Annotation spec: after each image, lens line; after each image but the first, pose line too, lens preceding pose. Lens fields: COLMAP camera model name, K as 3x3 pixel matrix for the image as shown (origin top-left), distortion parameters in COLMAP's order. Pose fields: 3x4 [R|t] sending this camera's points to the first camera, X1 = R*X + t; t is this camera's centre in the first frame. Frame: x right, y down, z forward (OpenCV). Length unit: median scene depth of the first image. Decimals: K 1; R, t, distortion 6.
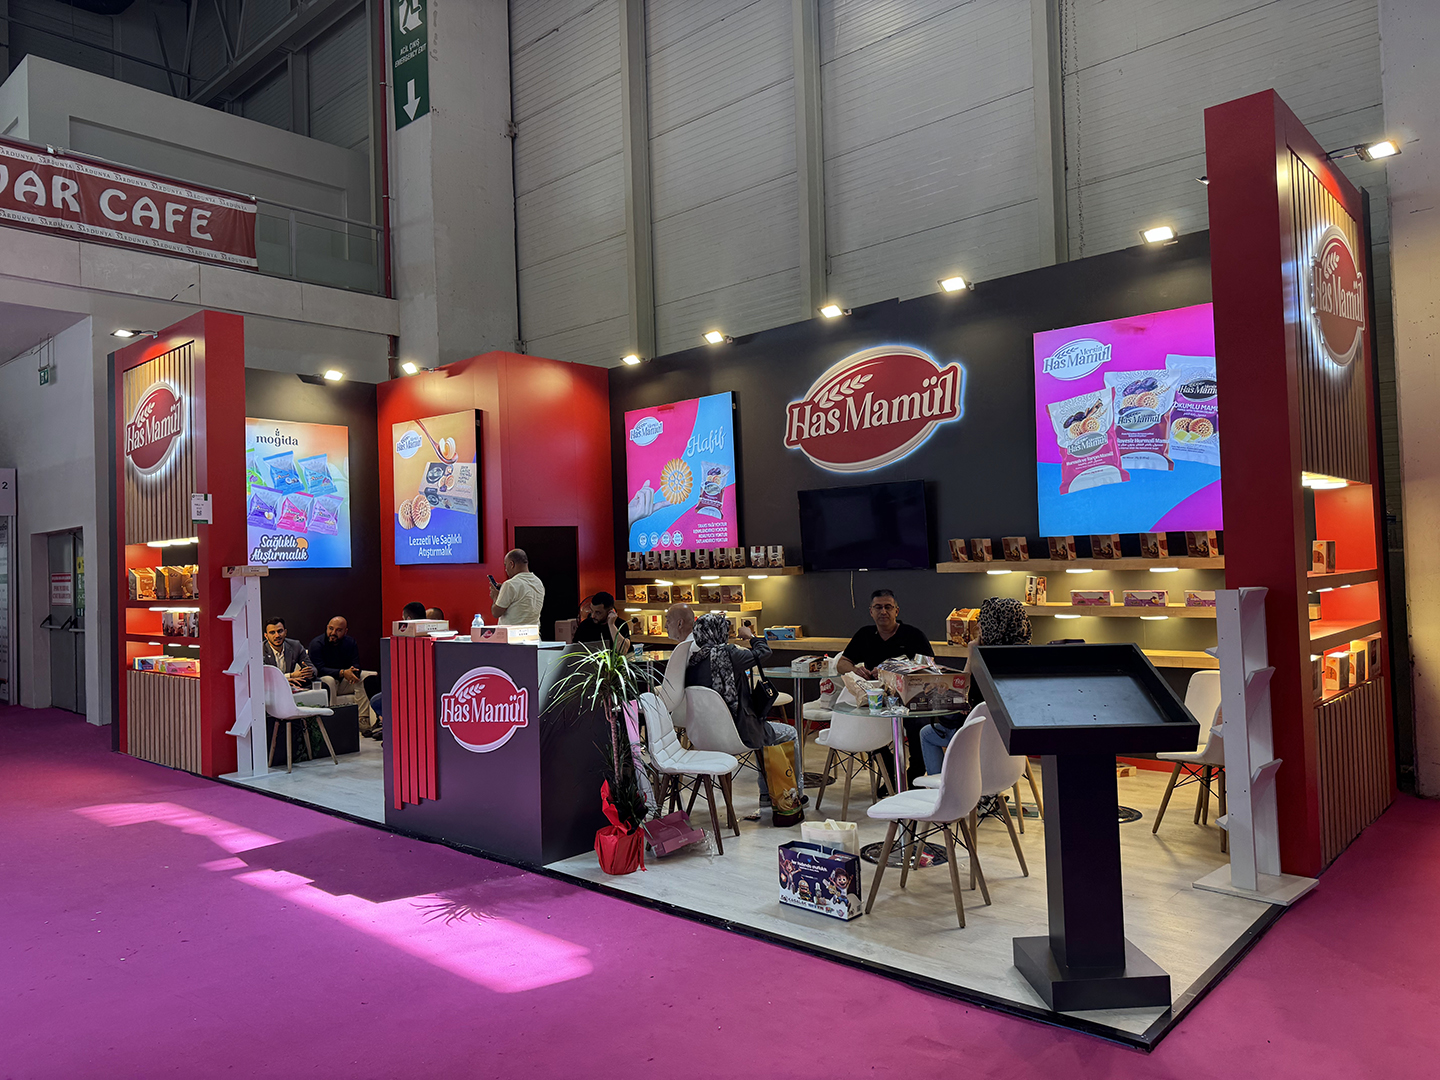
lens RADIAL K [[1046.0, 0, 709.7], [0, 1046.0, 540.5], [0, 0, 1]] dist [0.065368, -0.046572]
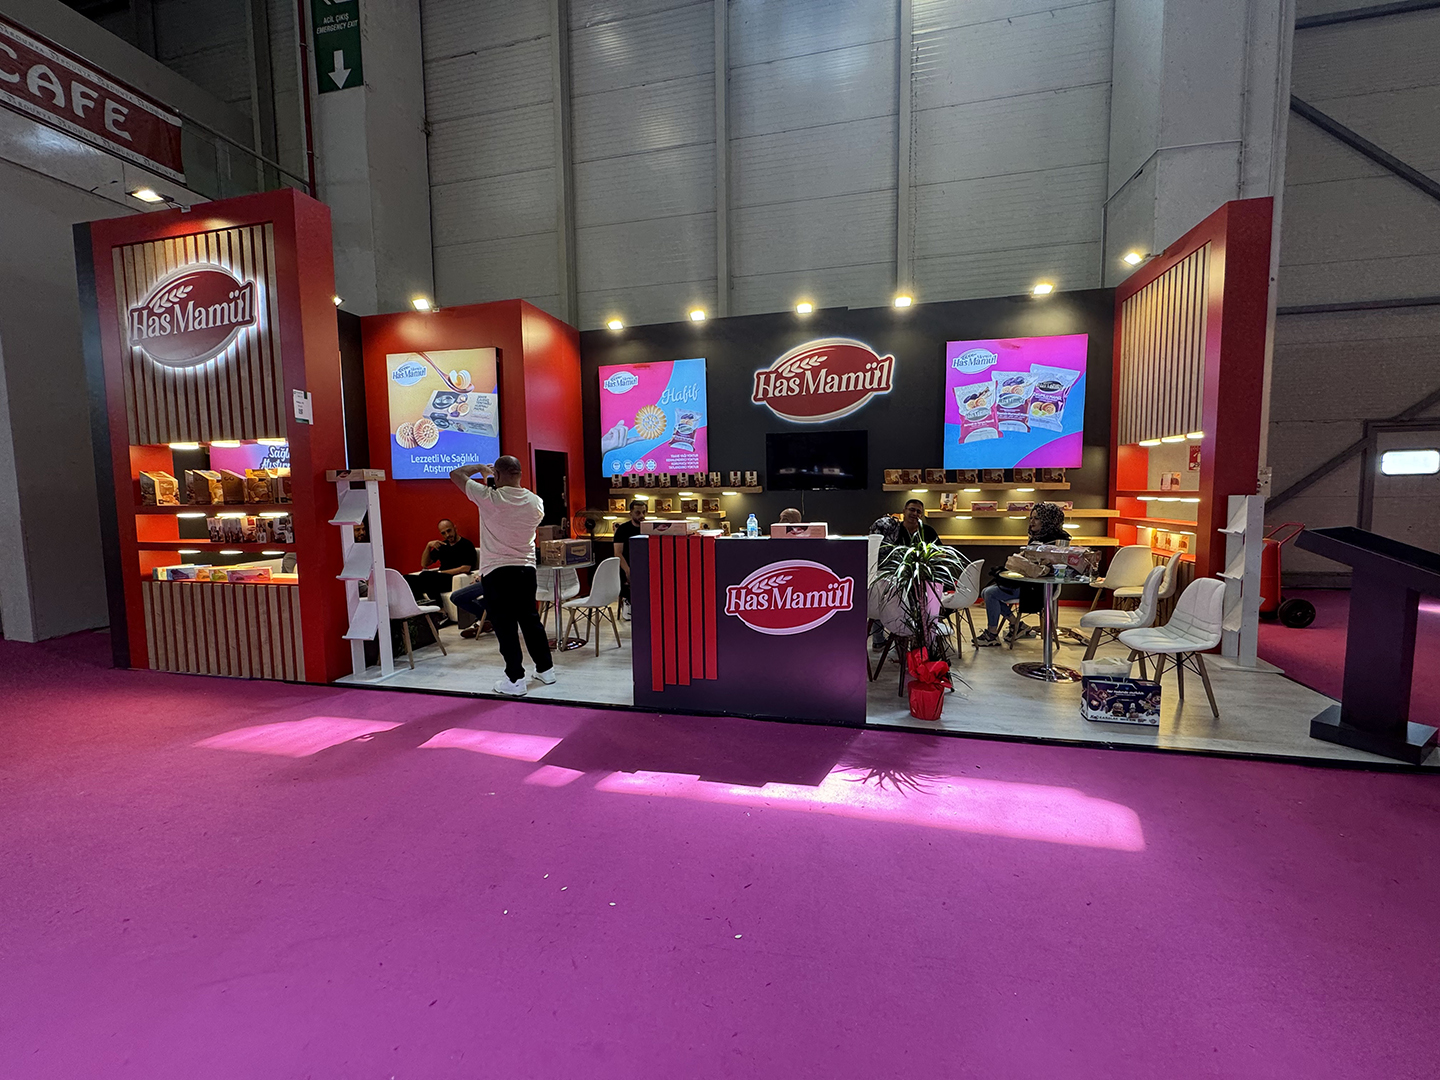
lens RADIAL K [[588.1, 0, 726.3], [0, 588.1, 542.9], [0, 0, 1]] dist [-0.009304, 0.003906]
pose [[0.866180, -0.024741, 0.499118, -0.378119], [-0.025251, 0.995331, 0.093160, 0.029263], [-0.499093, -0.093297, 0.861511, 0.318613]]
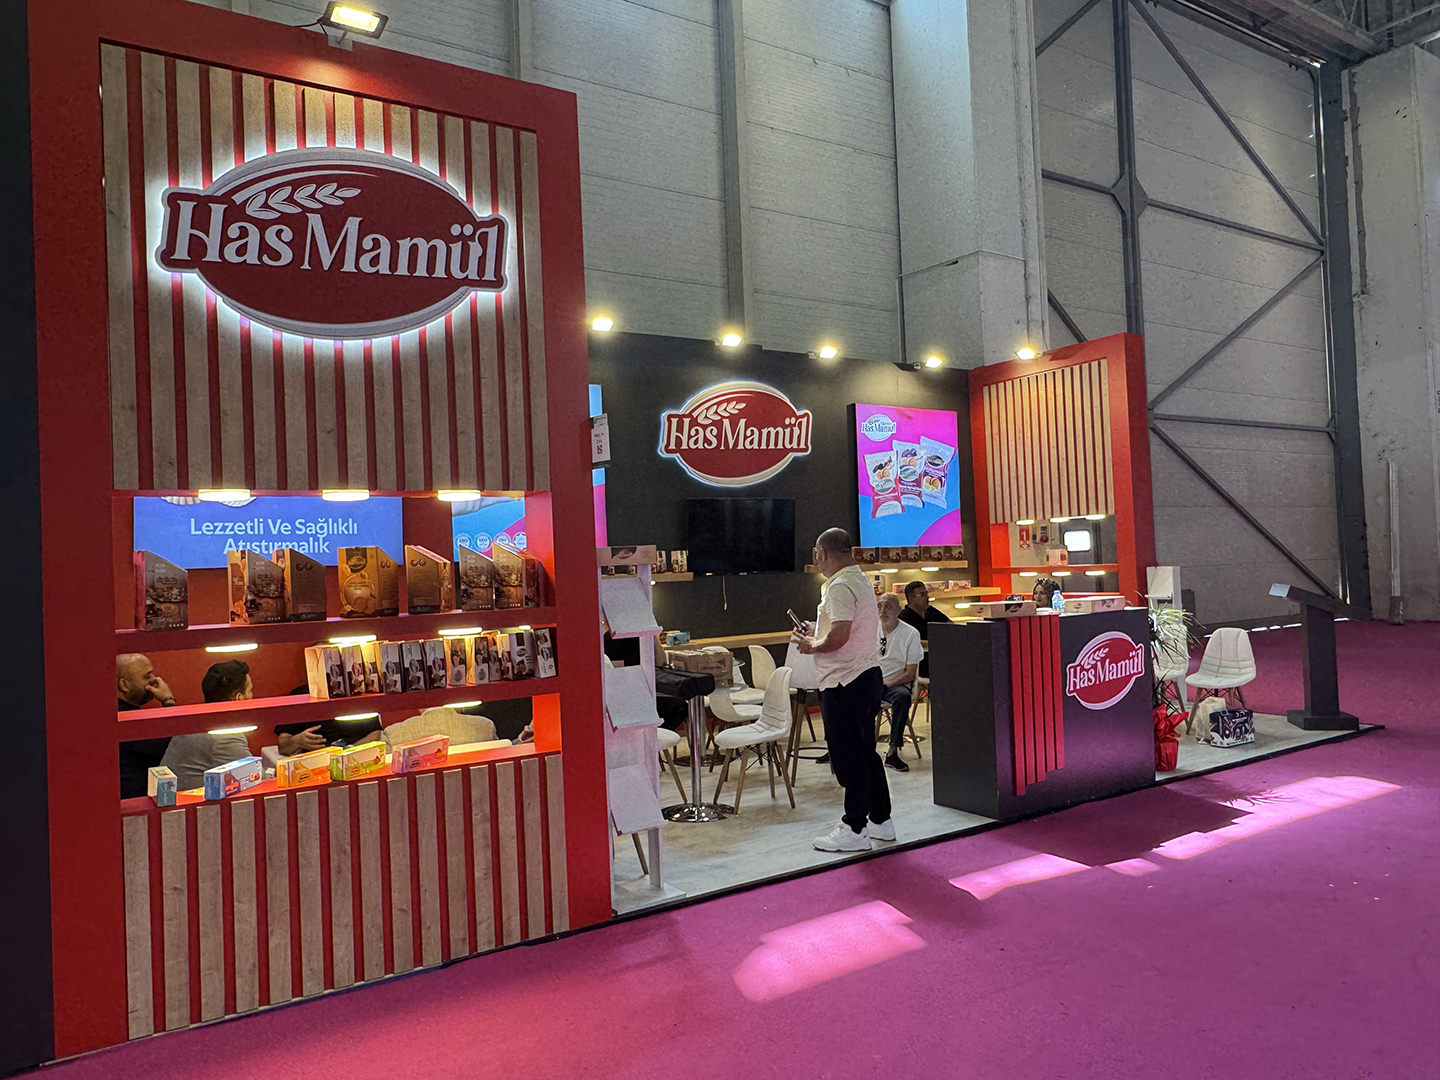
lens RADIAL K [[1017.1, 0, 740.4], [0, 1017.1, 542.1], [0, 0, 1]] dist [-0.004513, 0.000068]
pose [[0.224662, 0.043824, 0.973451, -0.899308], [0.009463, 0.998843, -0.047151, 0.044859], [-0.974391, 0.019805, 0.223987, 0.733328]]
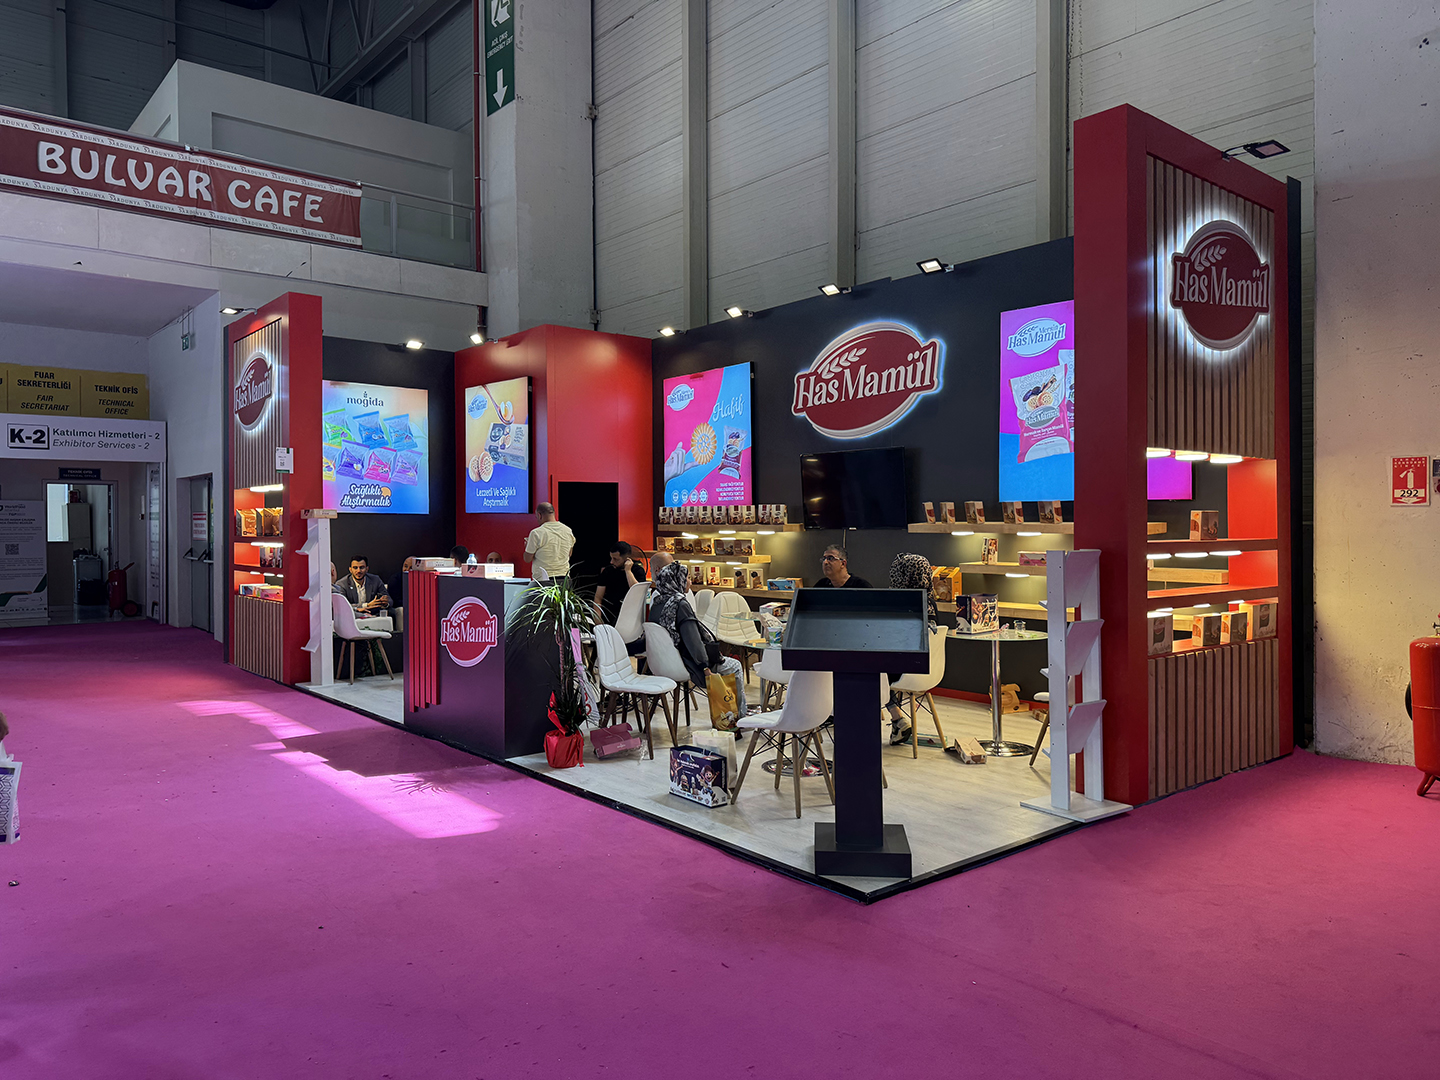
lens RADIAL K [[1047.8, 0, 699.1], [0, 1047.8, 533.8], [0, 0, 1]] dist [0.086004, -0.074014]
pose [[0.989062, 0.029457, -0.144532, 0.142348], [-0.024573, 0.999069, 0.035462, -0.001138], [0.145442, -0.031522, 0.988865, -0.103979]]
